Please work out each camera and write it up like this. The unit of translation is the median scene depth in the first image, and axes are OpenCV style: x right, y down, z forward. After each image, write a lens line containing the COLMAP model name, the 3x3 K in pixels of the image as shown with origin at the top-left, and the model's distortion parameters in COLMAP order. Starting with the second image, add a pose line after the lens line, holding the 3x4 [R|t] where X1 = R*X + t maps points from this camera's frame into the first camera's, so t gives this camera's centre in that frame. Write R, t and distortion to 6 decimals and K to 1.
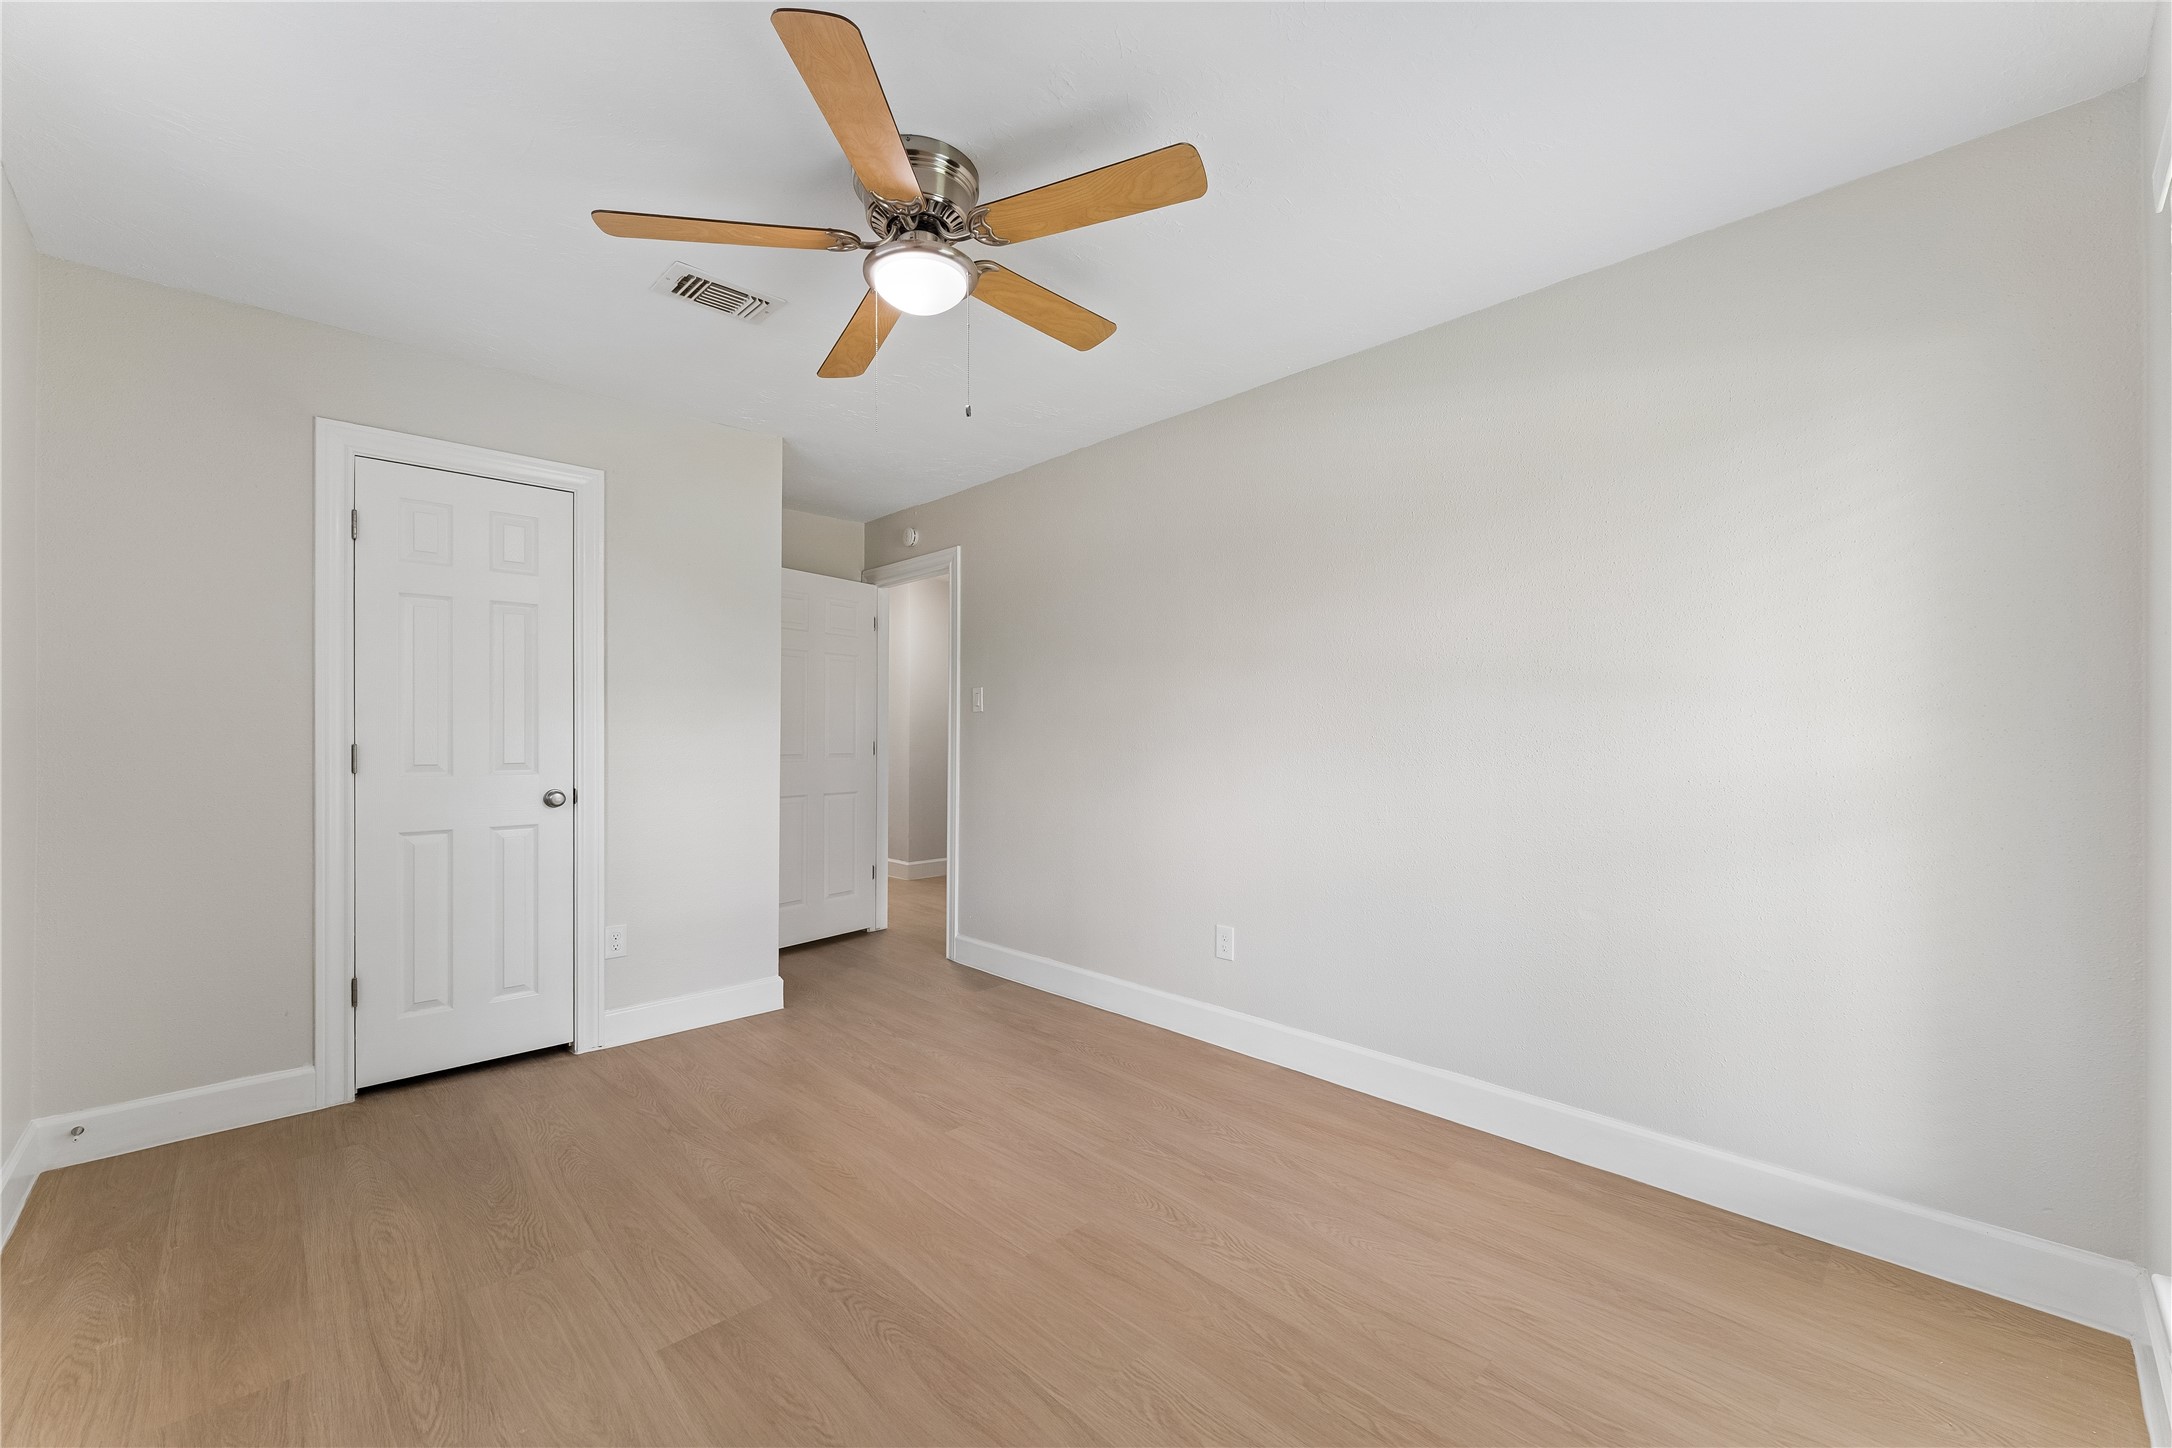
lens RADIAL K [[880.6, 0, 1107.6], [0, 880.6, 738.5], [0, 0, 1]] dist [-0.001318, -0.000077]
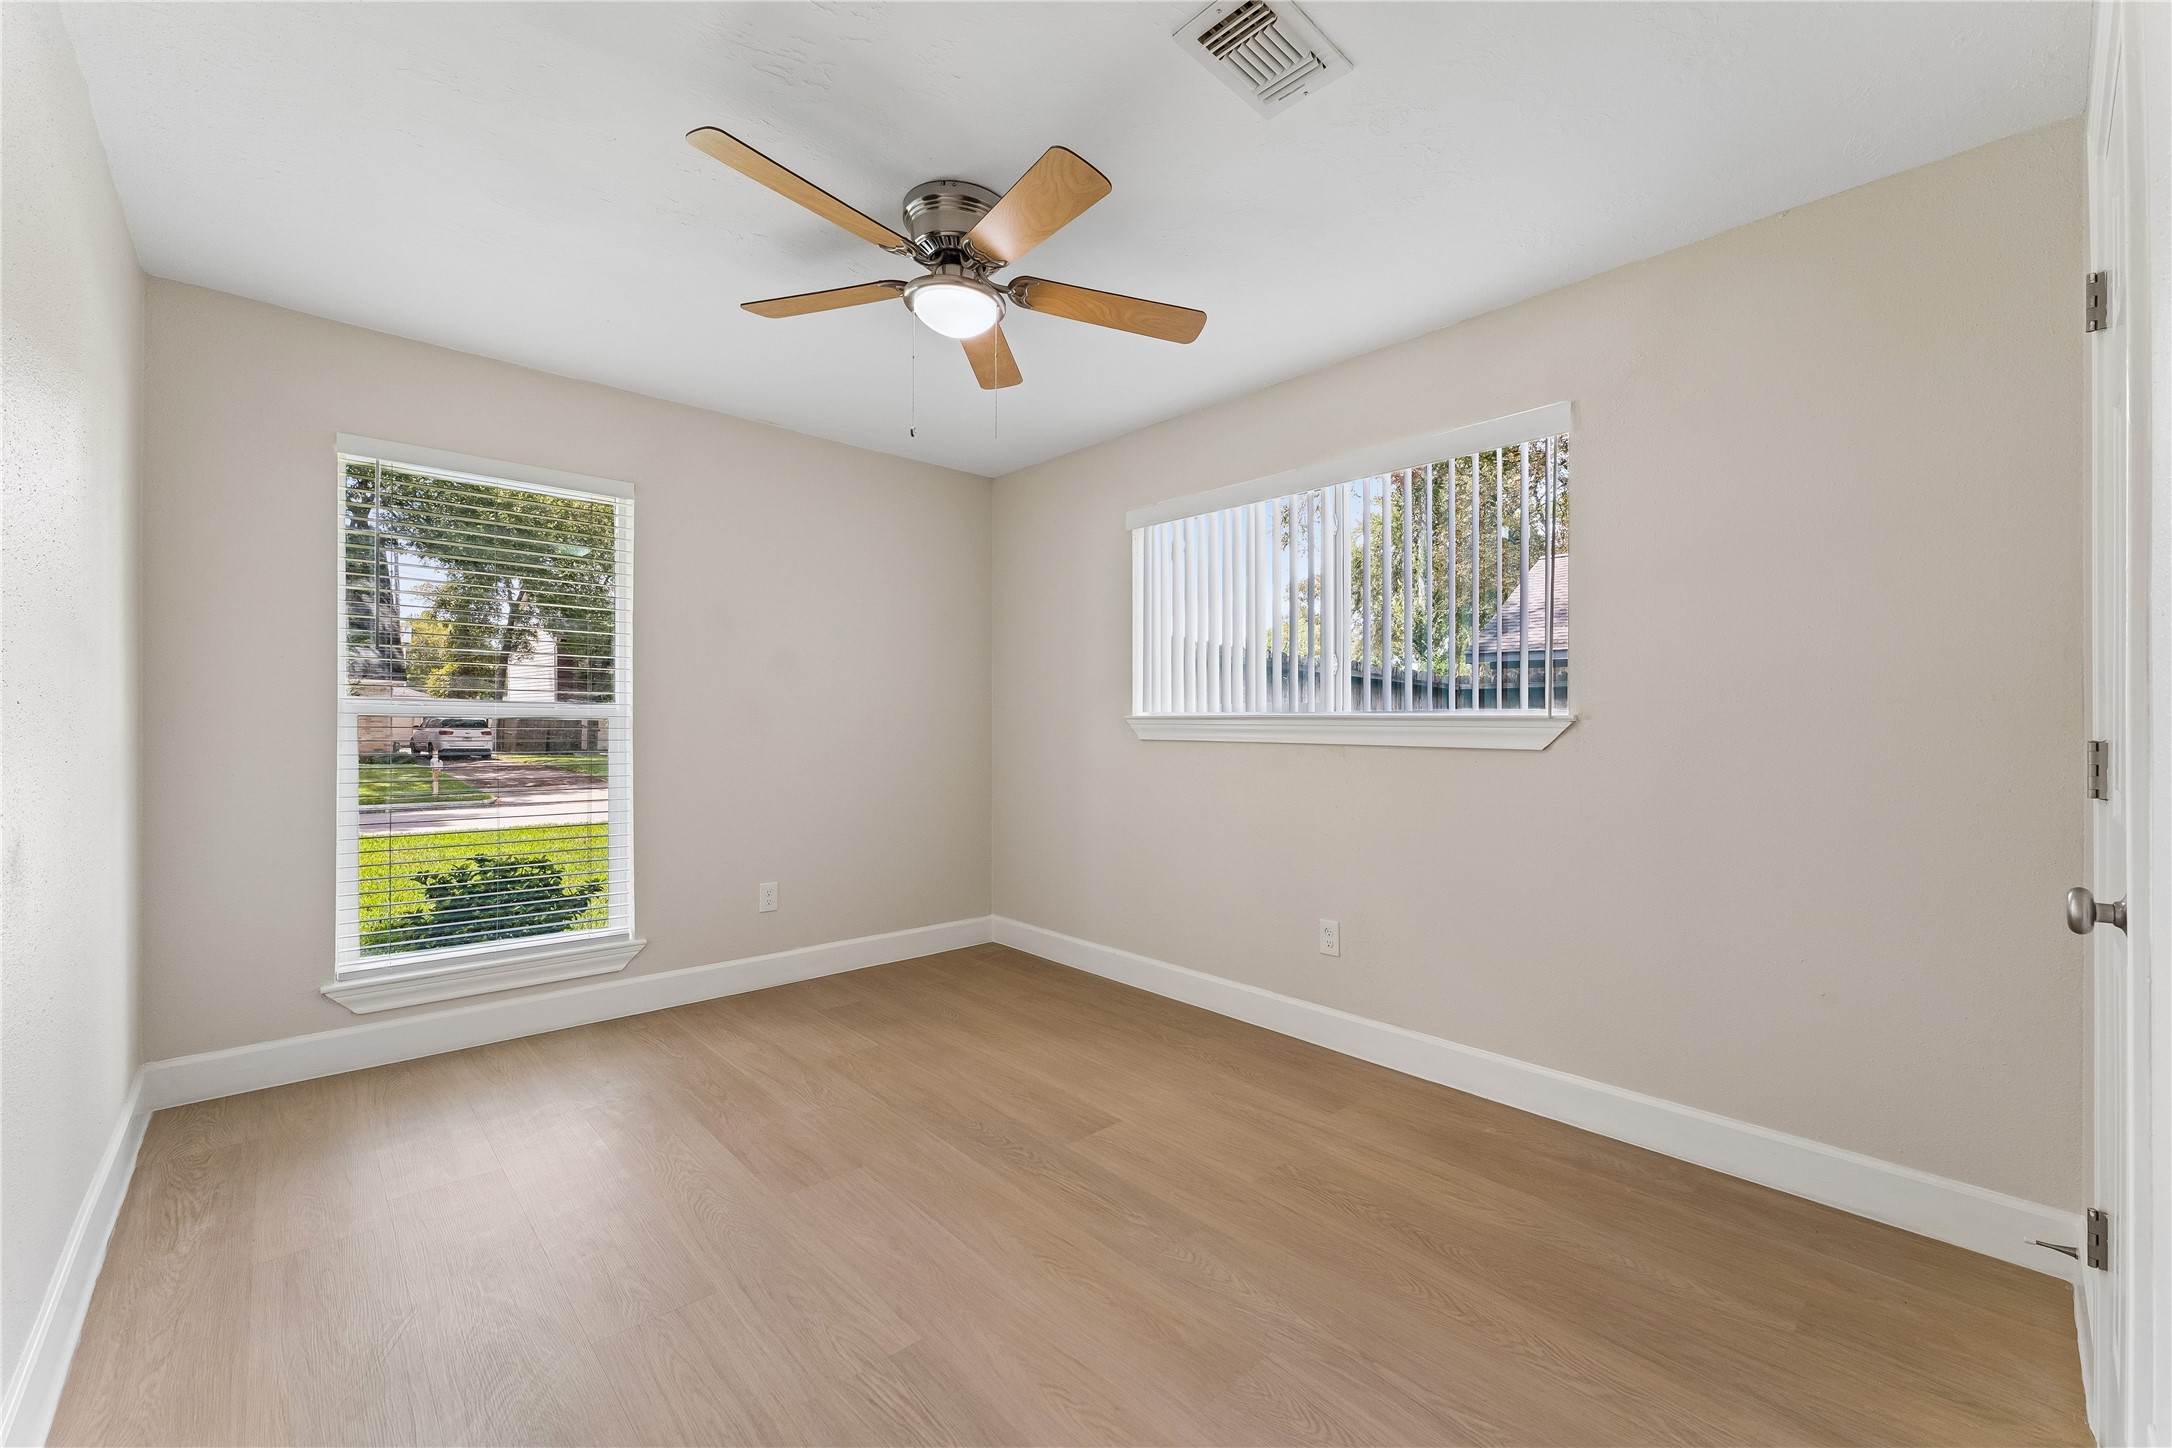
lens RADIAL K [[880.6, 0, 1107.6], [0, 880.6, 738.5], [0, 0, 1]] dist [-0.001318, -0.000077]
pose [[-0.999786, -0.010410, 0.017874, -0.425698], [-0.010192, 0.999873, 0.012217, 0.007718], [-0.017999, 0.012033, -0.999766, 2.124472]]
